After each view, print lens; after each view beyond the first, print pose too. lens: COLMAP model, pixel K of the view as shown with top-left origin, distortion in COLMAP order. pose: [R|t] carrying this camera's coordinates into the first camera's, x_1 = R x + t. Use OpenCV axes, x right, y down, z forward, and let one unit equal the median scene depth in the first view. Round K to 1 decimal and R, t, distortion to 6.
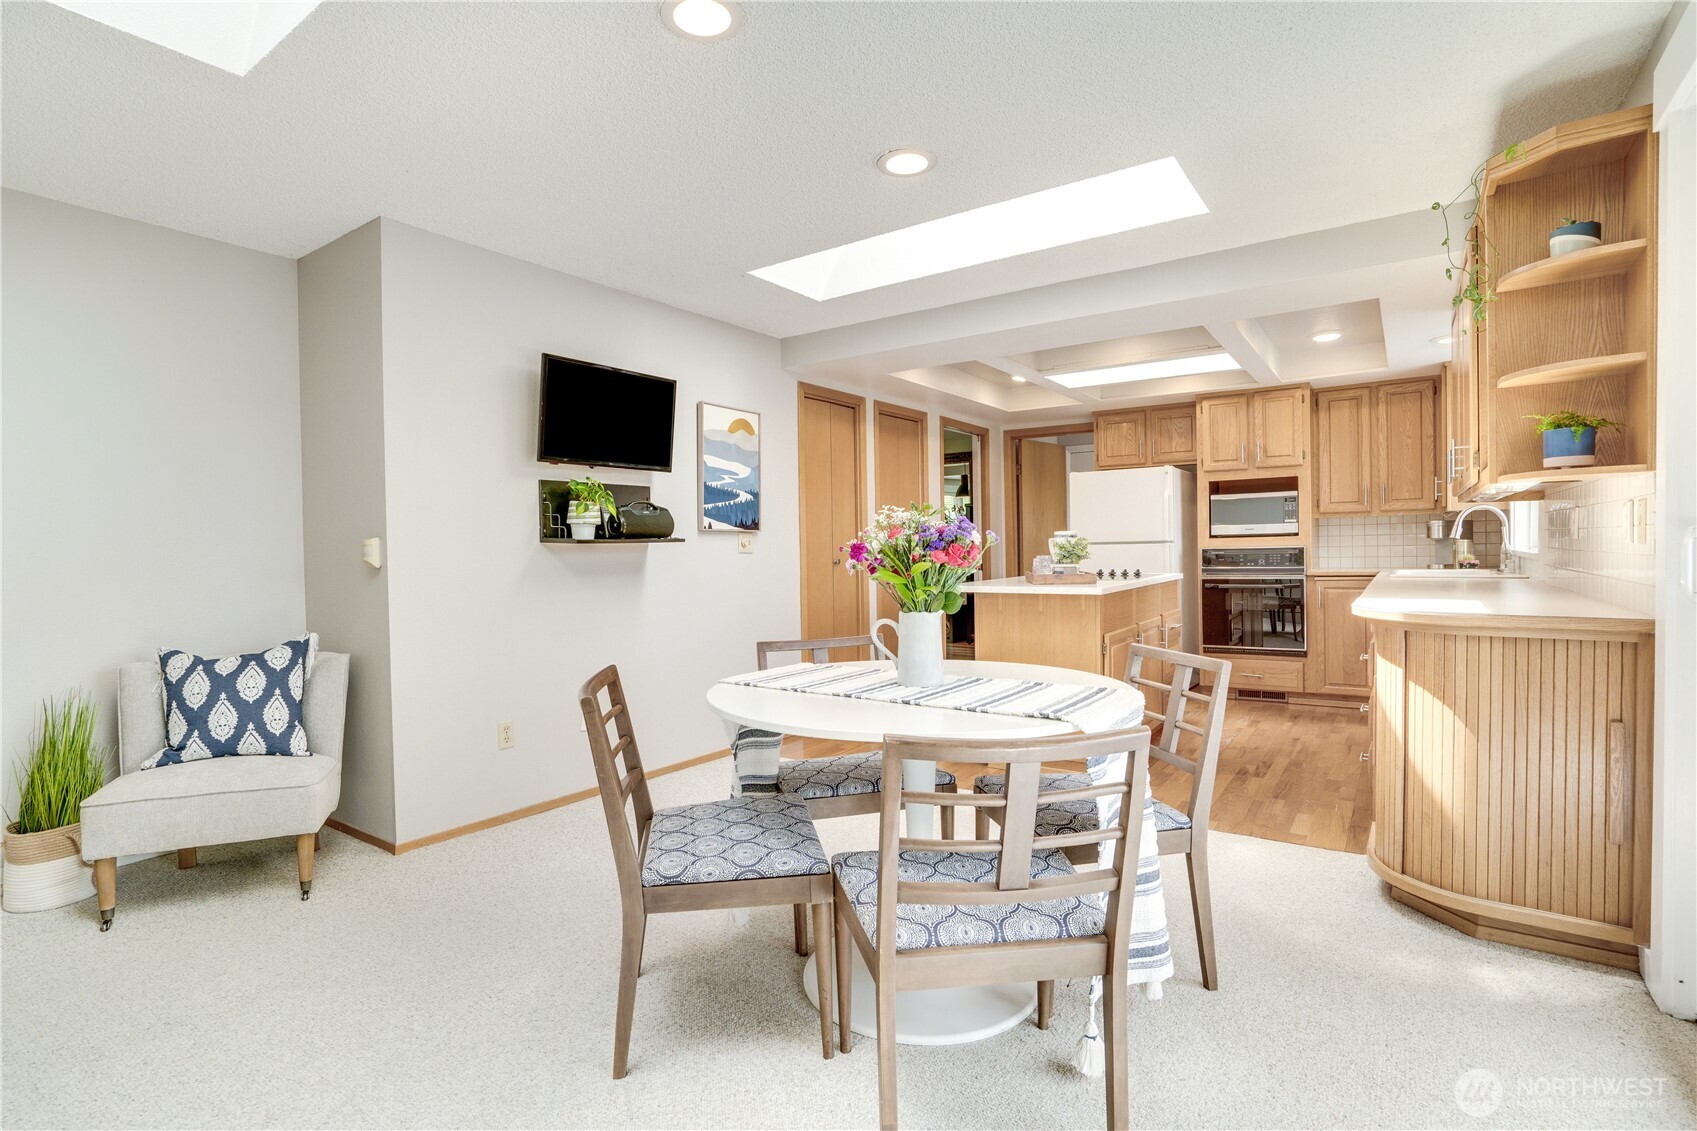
lens RADIAL K [[824.8, 0, 843.6], [0, 824.8, 555.1], [0, 0, 1]] dist [-0.028286, 0.005054]
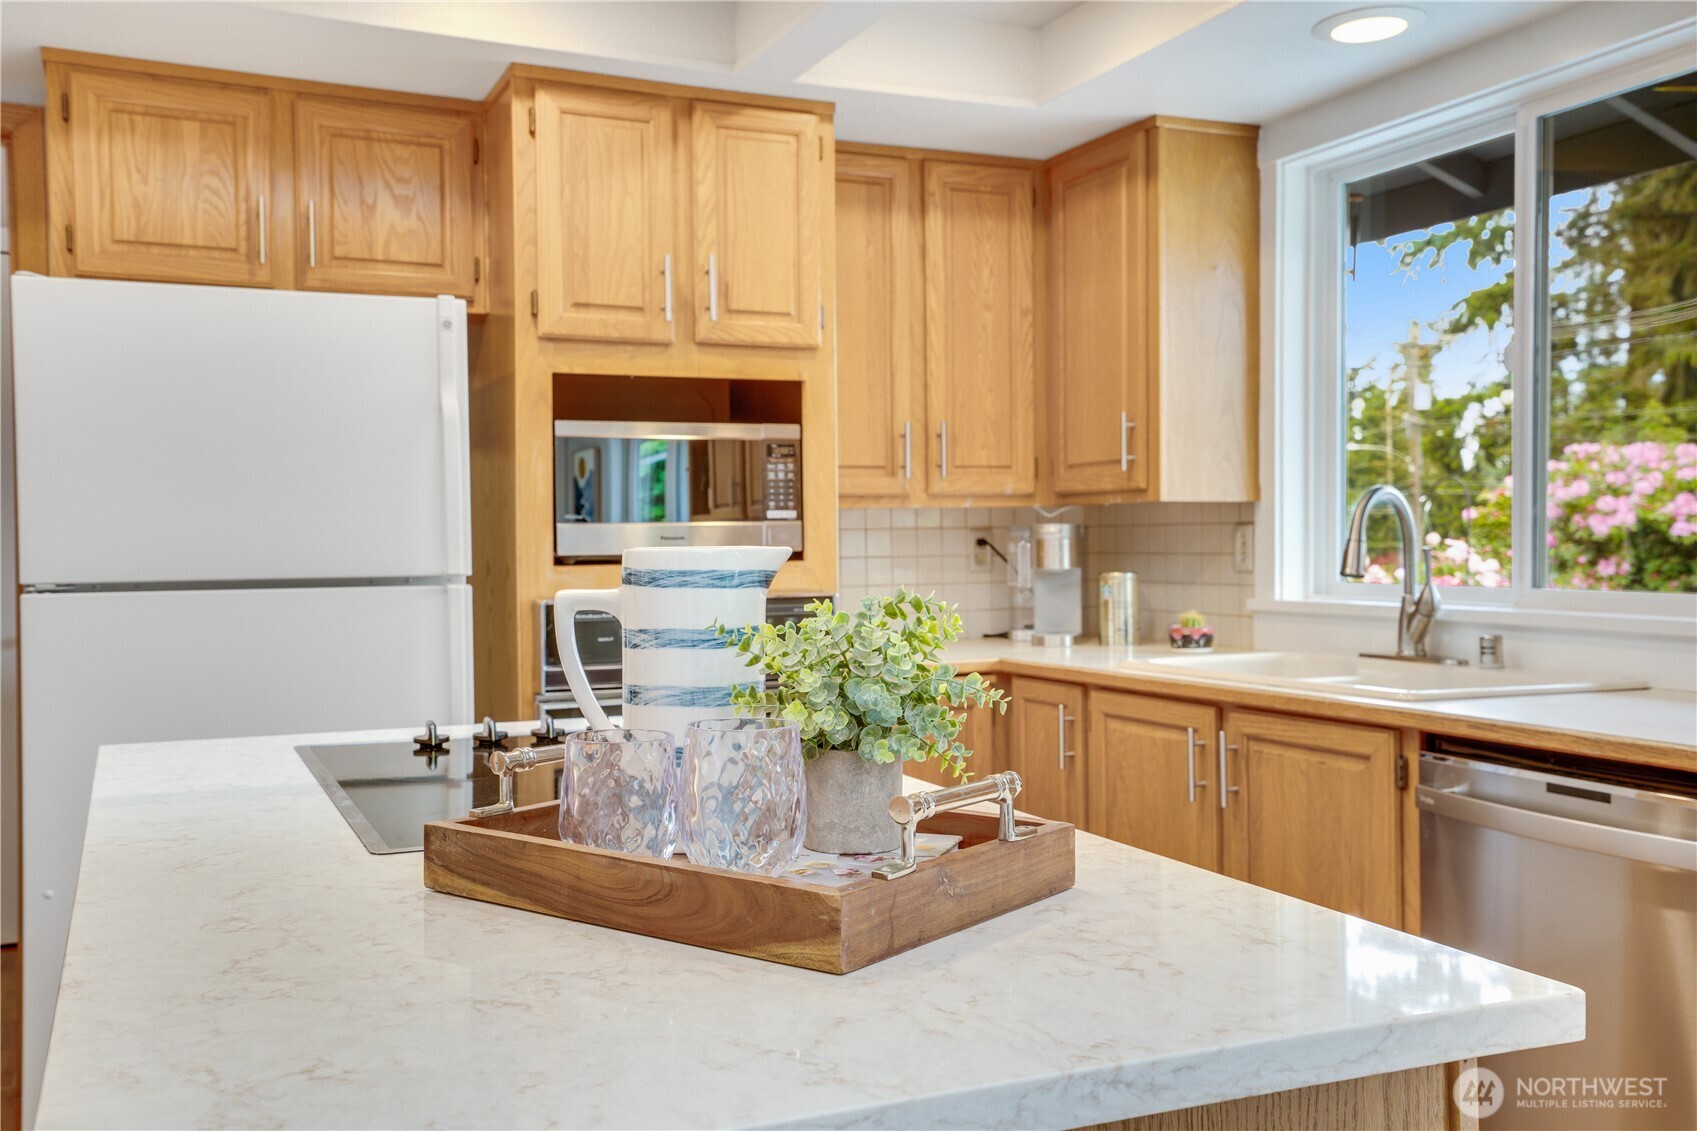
lens RADIAL K [[1531.3, 0, 844.2], [0, 1531.3, 565.6], [0, 0, 1]] dist [0.005886, 0.014007]
pose [[0.494455, -0.003537, 0.869196, 0.023561], [0.008348, 0.999965, -0.000679, -0.020993], [-0.869163, 0.007591, 0.494467, 0.676749]]
